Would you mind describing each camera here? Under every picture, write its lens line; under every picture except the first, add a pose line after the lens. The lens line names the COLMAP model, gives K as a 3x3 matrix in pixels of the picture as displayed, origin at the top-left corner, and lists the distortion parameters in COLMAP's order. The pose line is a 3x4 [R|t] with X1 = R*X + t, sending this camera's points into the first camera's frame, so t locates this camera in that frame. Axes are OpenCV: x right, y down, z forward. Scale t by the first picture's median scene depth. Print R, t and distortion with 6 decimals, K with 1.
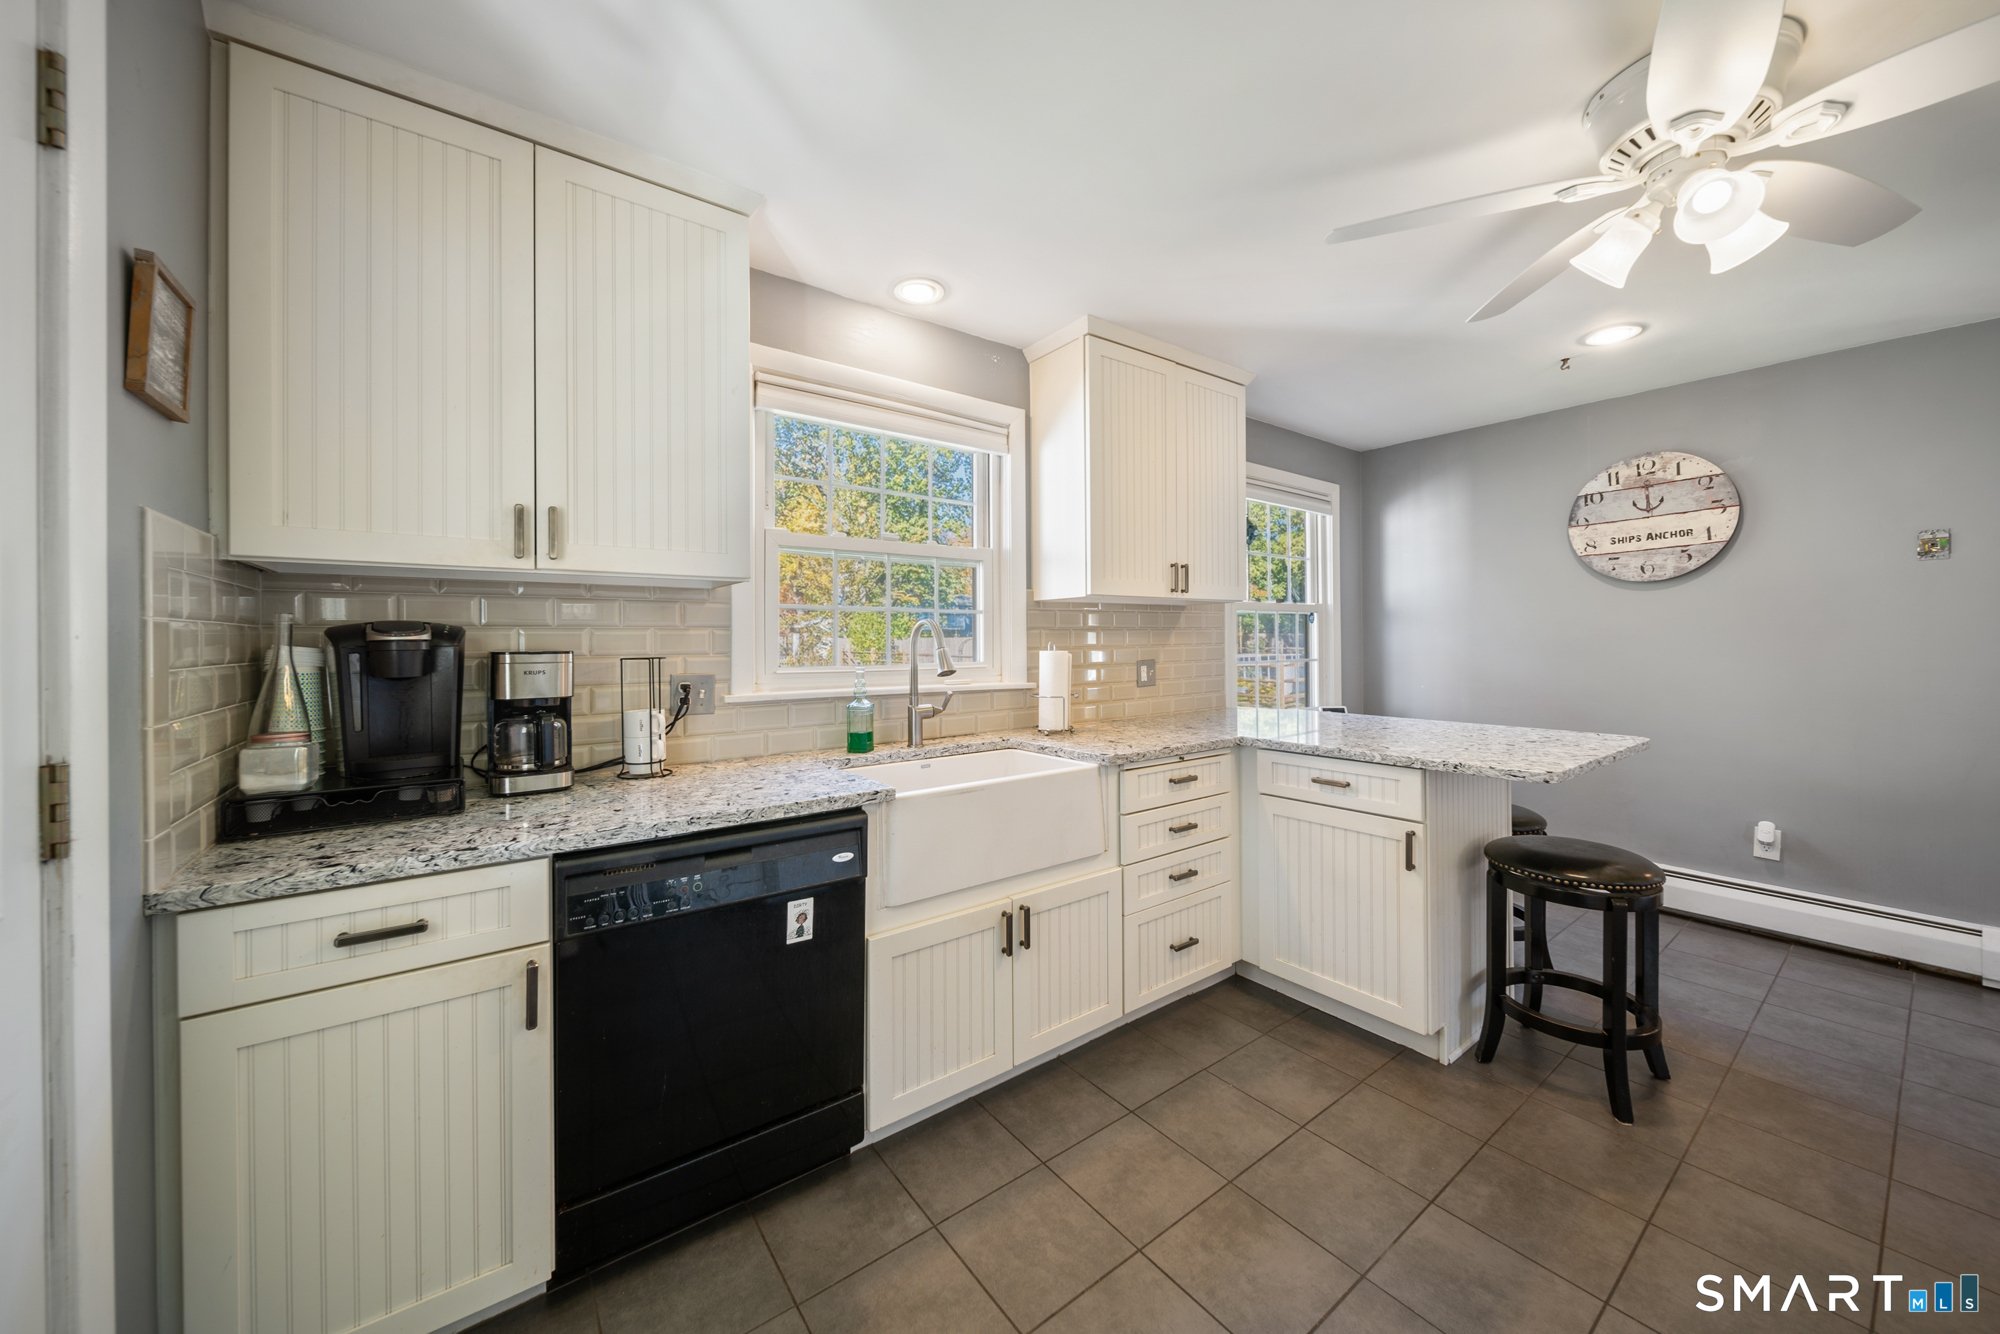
lens RADIAL K [[714.7, 0, 1004.3], [0, 714.7, 641.3], [0, 0, 1]] dist [0.000002, -0.000679]
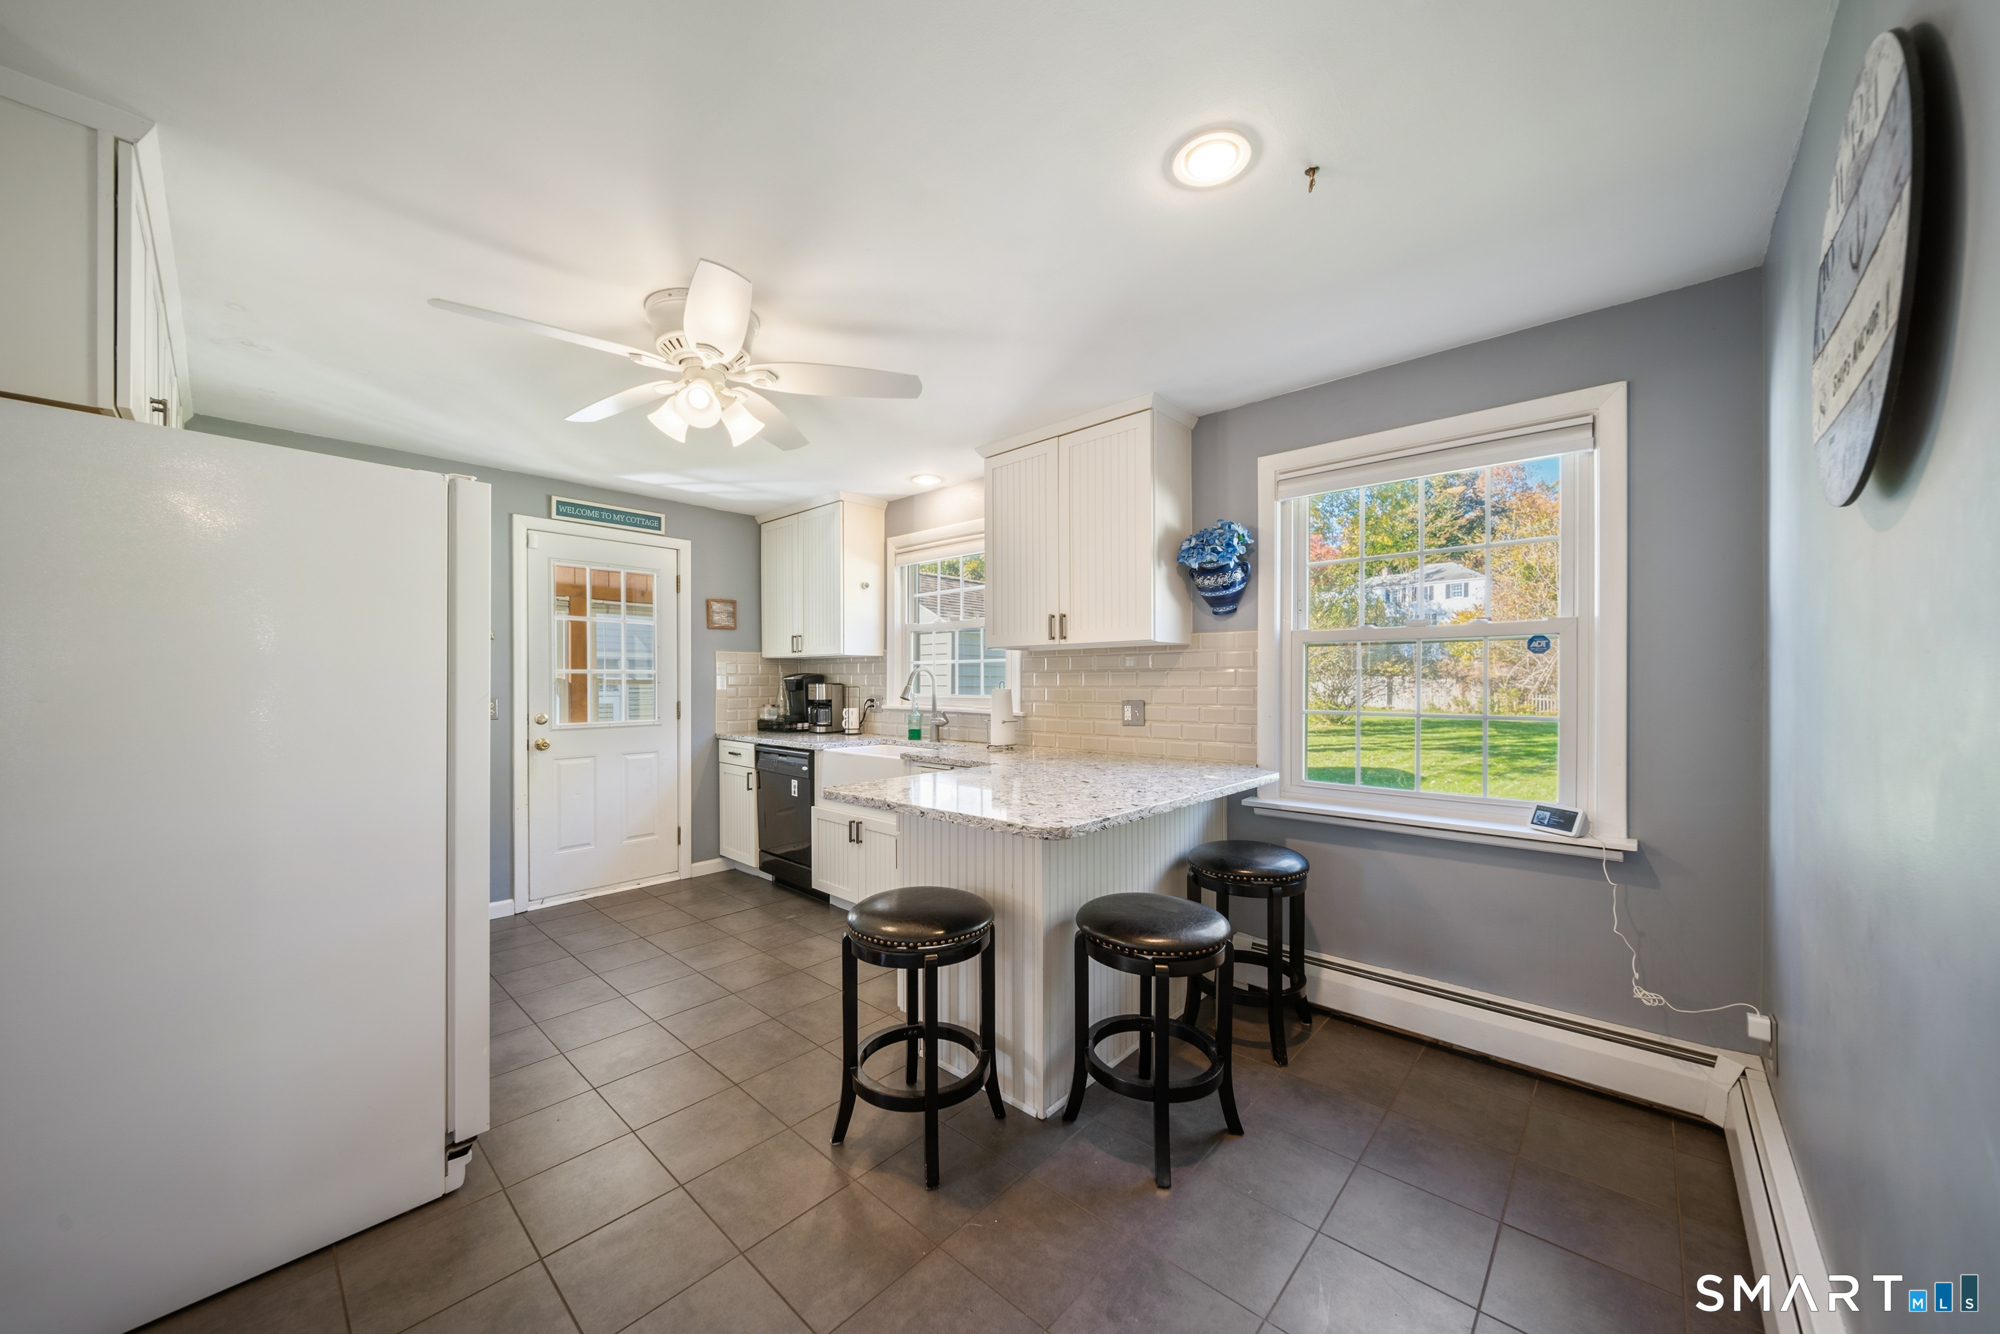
lens RADIAL K [[714.7, 0, 986.7], [0, 714.7, 686.0], [0, 0, 1]] dist [0.000002, -0.000679]
pose [[0.172190, 0.013708, -0.984968, 1.599841], [-0.002486, 0.999906, 0.013482, -0.011308], [0.985061, 0.000128, 0.172208, 0.831534]]
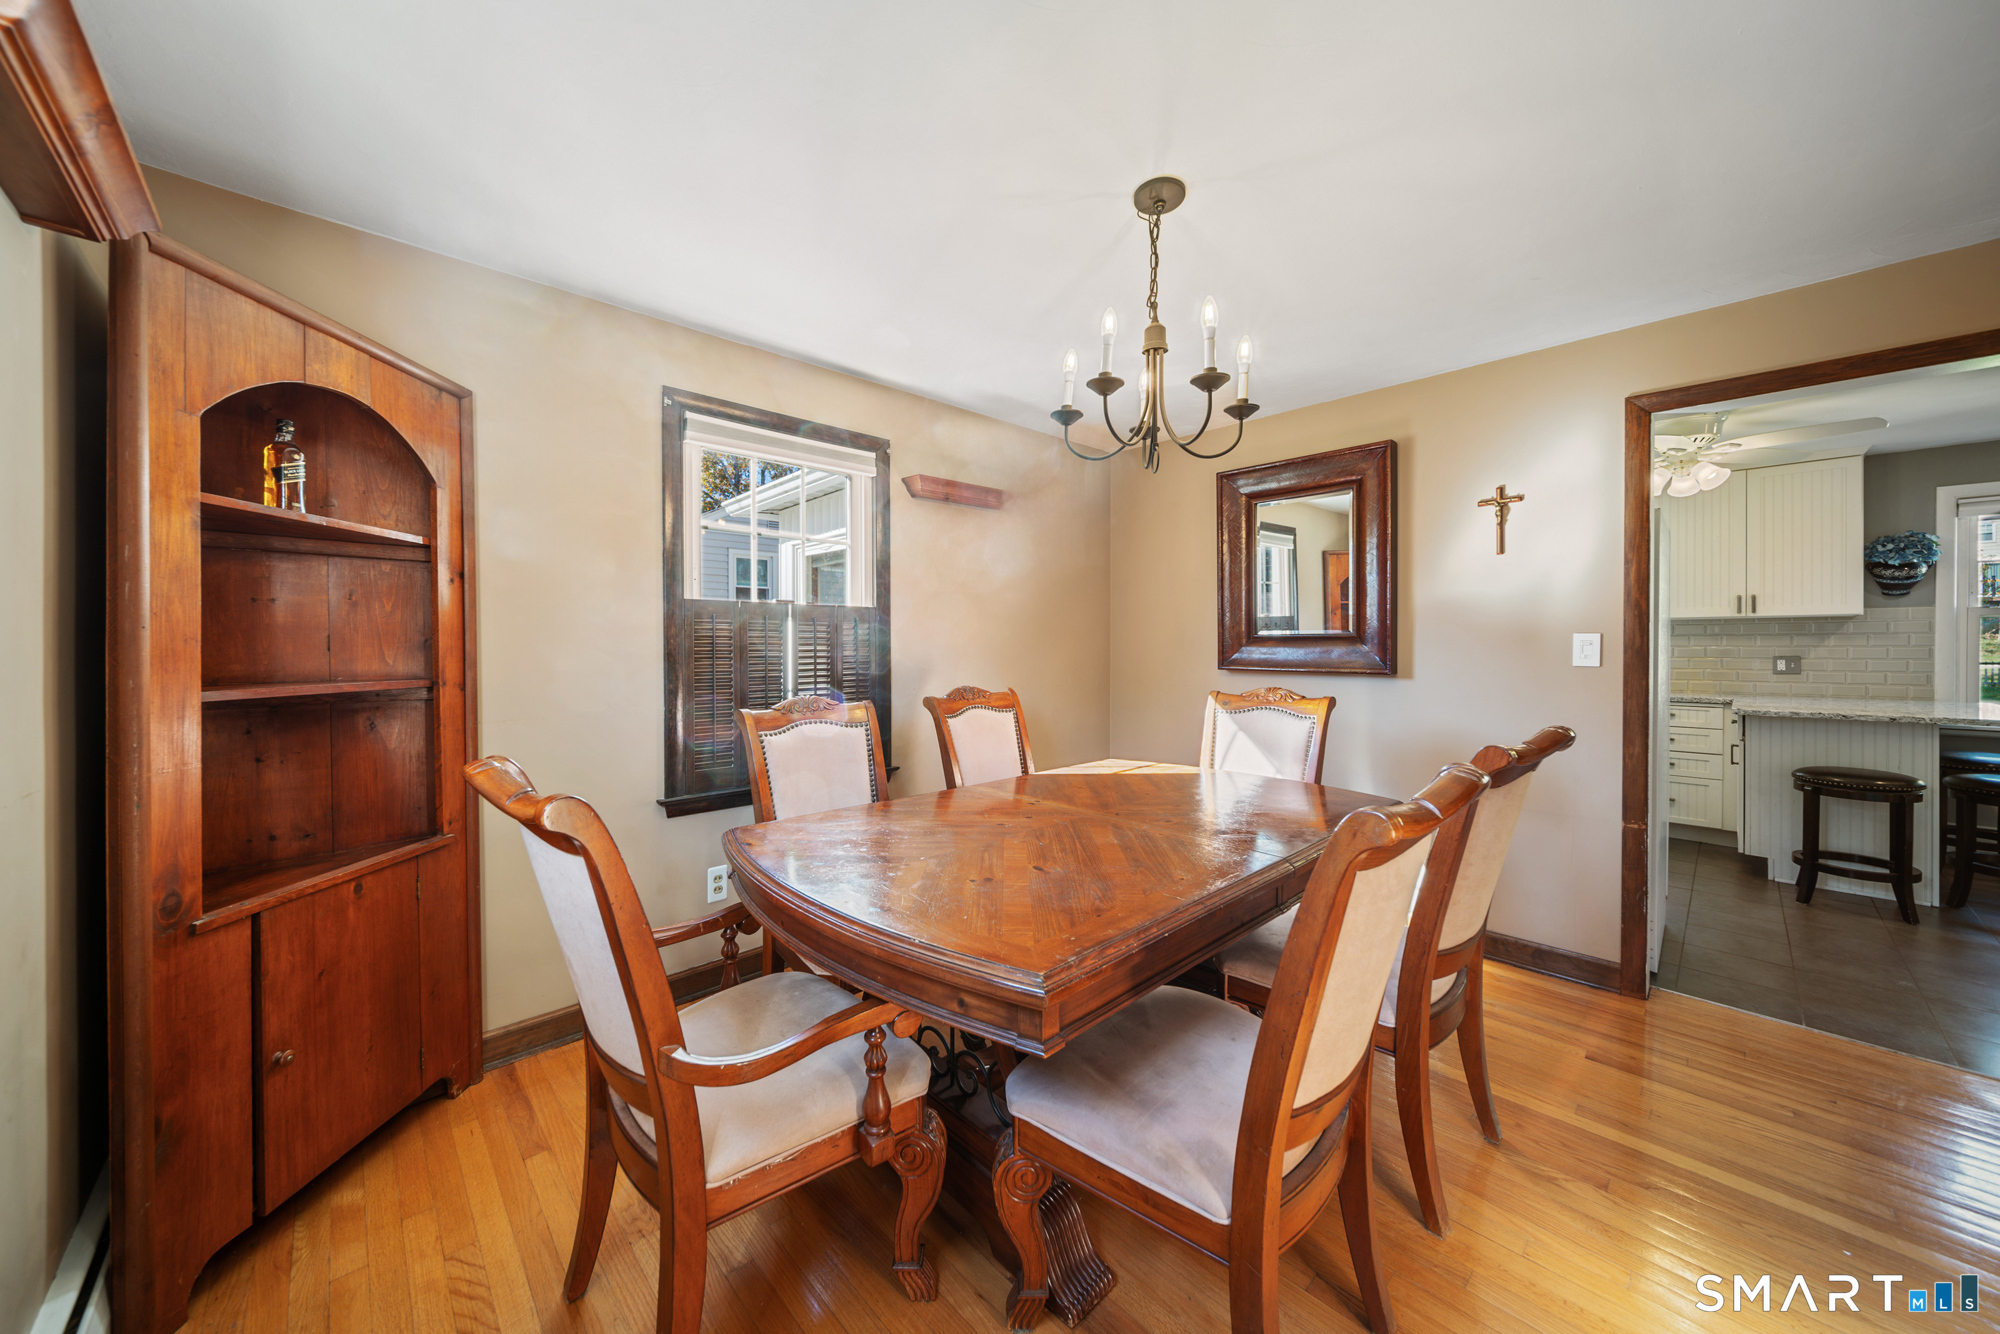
lens RADIAL K [[714.7, 0, 981.5], [0, 714.7, 649.5], [0, 0, 1]] dist [0.000002, -0.000679]
pose [[0.104530, 0.018161, -0.994356, 1.980365], [-0.002175, 0.999835, 0.018033, -0.012916], [0.994519, 0.000278, 0.104553, -1.038897]]
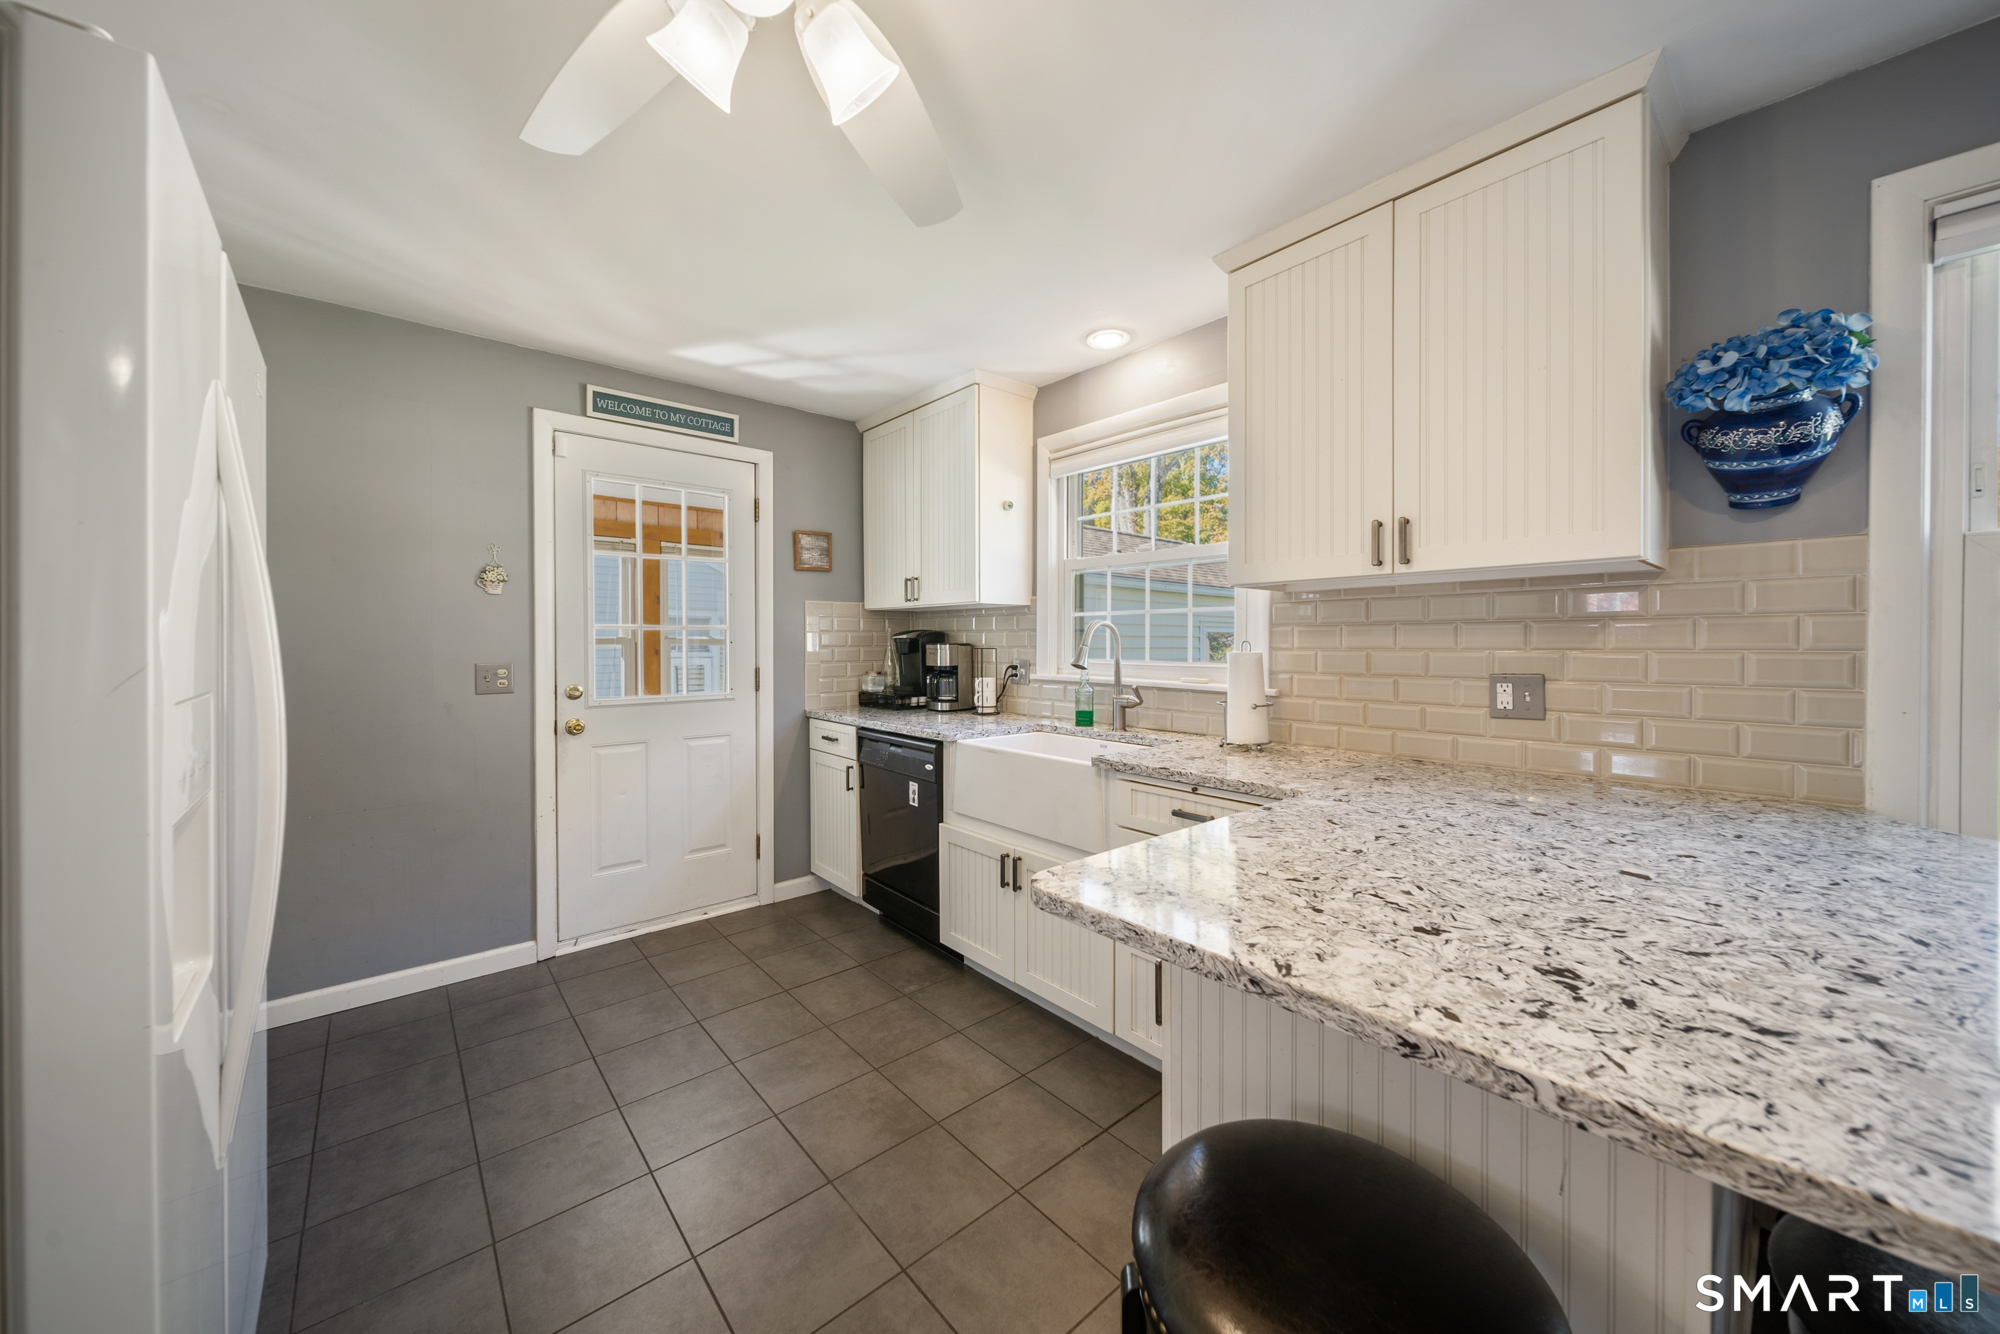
lens RADIAL K [[714.7, 0, 992.1], [0, 714.7, 651.7], [0, 0, 1]] dist [0.000002, -0.000679]
pose [[0.061201, 0.020656, -0.997912, 1.021888], [-0.002221, 0.999786, 0.020558, -0.004114], [0.998123, 0.000958, 0.061234, 0.728733]]
